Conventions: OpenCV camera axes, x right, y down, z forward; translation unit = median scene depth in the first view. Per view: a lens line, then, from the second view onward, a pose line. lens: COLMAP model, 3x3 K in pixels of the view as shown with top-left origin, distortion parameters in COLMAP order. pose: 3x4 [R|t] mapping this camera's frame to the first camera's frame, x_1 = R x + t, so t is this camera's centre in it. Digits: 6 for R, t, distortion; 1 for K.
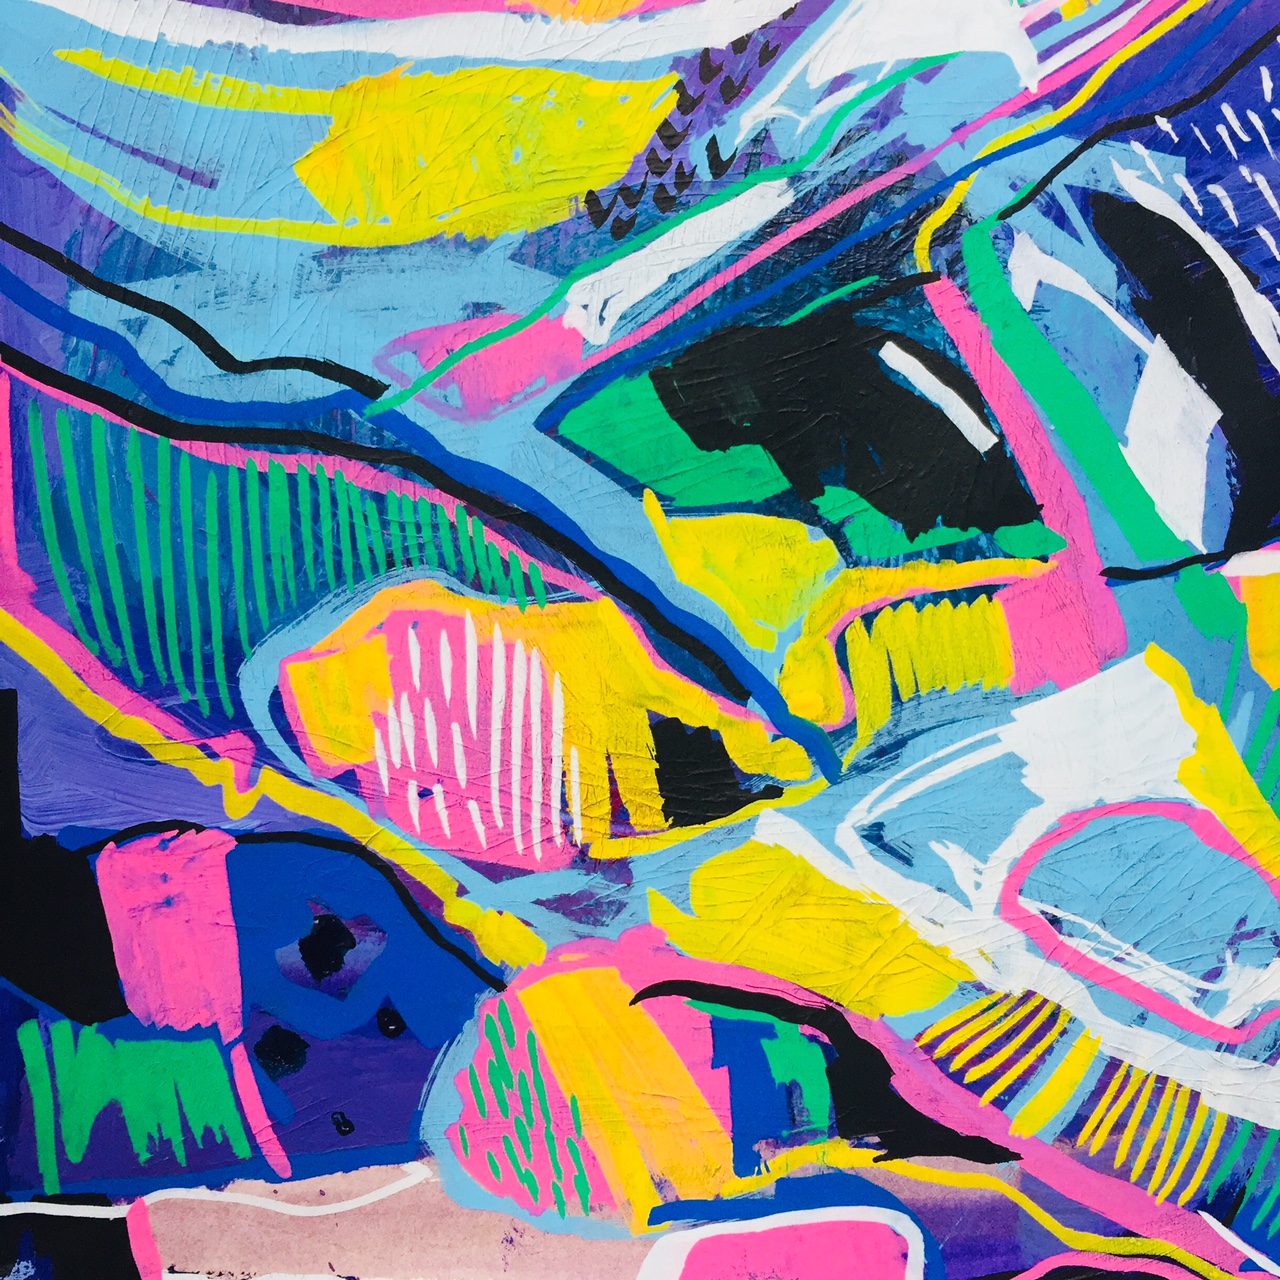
lens RADIAL K [[1481.3, 0, 642.0], [0, 1481.3, 646.1], [0, 0, 1]] dist [0.061703, -0.087511]
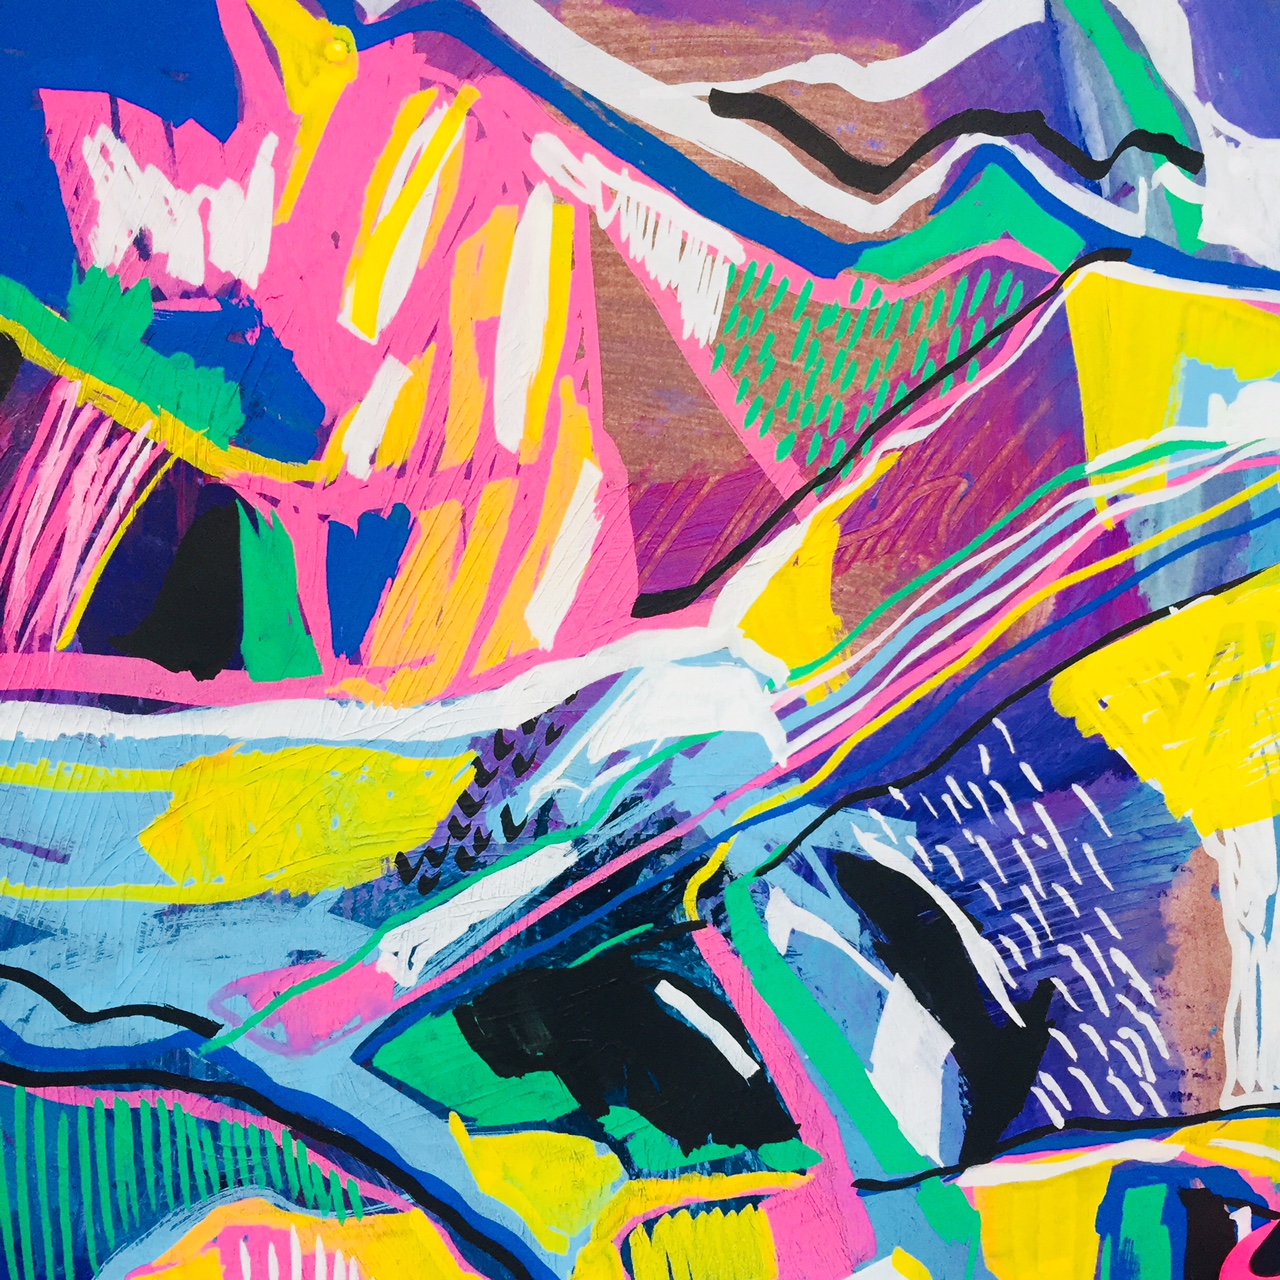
lens RADIAL K [[1481.3, 0, 642.0], [0, 1481.3, 646.1], [0, 0, 1]] dist [0.061703, -0.087511]
pose [[0.999910, -0.010849, 0.007928, 0.143699], [0.010994, 0.999769, -0.018486, -0.440560], [-0.007725, 0.018572, 0.999798, -0.143730]]
